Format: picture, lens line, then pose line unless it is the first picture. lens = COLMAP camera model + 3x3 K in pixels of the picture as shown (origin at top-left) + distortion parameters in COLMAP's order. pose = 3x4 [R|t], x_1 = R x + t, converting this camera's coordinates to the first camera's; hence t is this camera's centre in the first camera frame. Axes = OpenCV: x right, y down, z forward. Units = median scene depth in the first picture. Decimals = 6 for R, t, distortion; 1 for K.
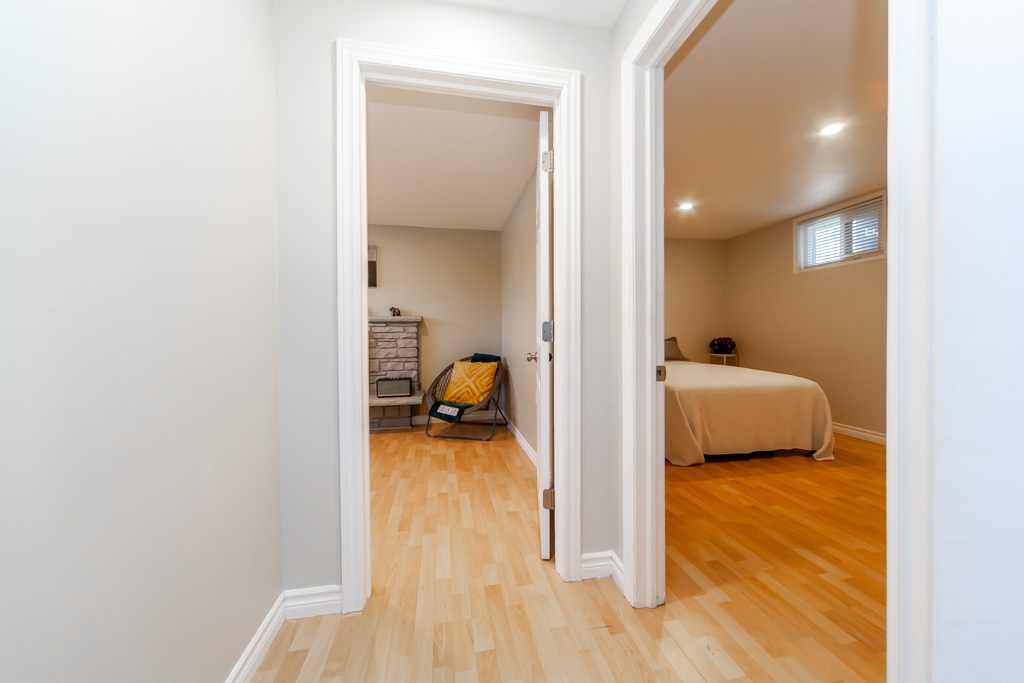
lens RADIAL K [[358.0, 0, 509.8], [0, 358.0, 335.5], [0, 0, 1]] dist [0.004006, -0.000593]
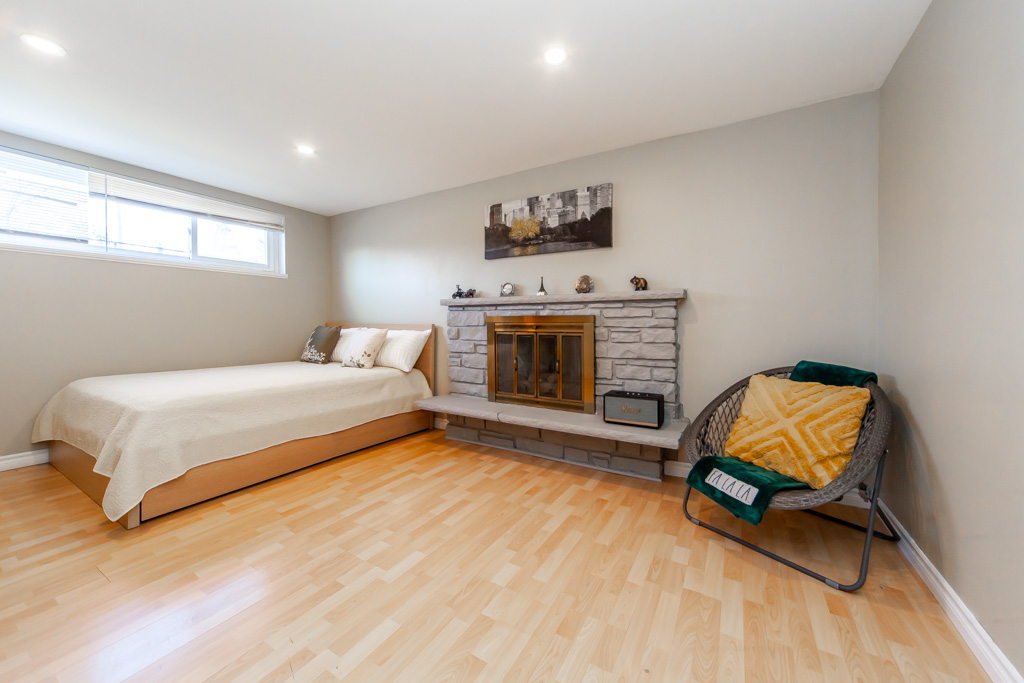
lens RADIAL K [[358.0, 0, 525.7], [0, 358.0, 327.0], [0, 0, 1]] dist [0.004006, -0.000593]
pose [[0.748659, 0.015932, -0.662764, -0.059572], [-0.006419, 0.999839, 0.016784, -0.001223], [0.662925, -0.008311, 0.748640, 0.424944]]
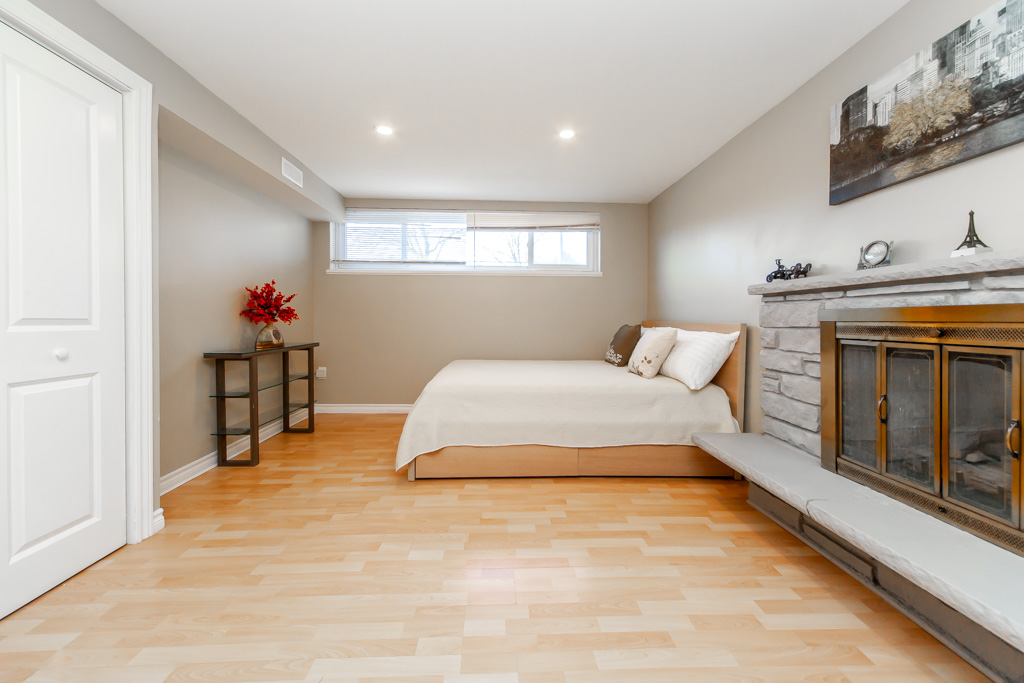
lens RADIAL K [[378.0, 0, 541.6], [0, 378.0, 326.8], [0, 0, 1]] dist [0.003917, -0.000155]
pose [[-0.153761, 0.024000, -0.987817, -0.136815], [-0.001590, 0.999698, 0.024536, -0.001327], [0.988107, 0.005344, -0.153676, 0.660515]]
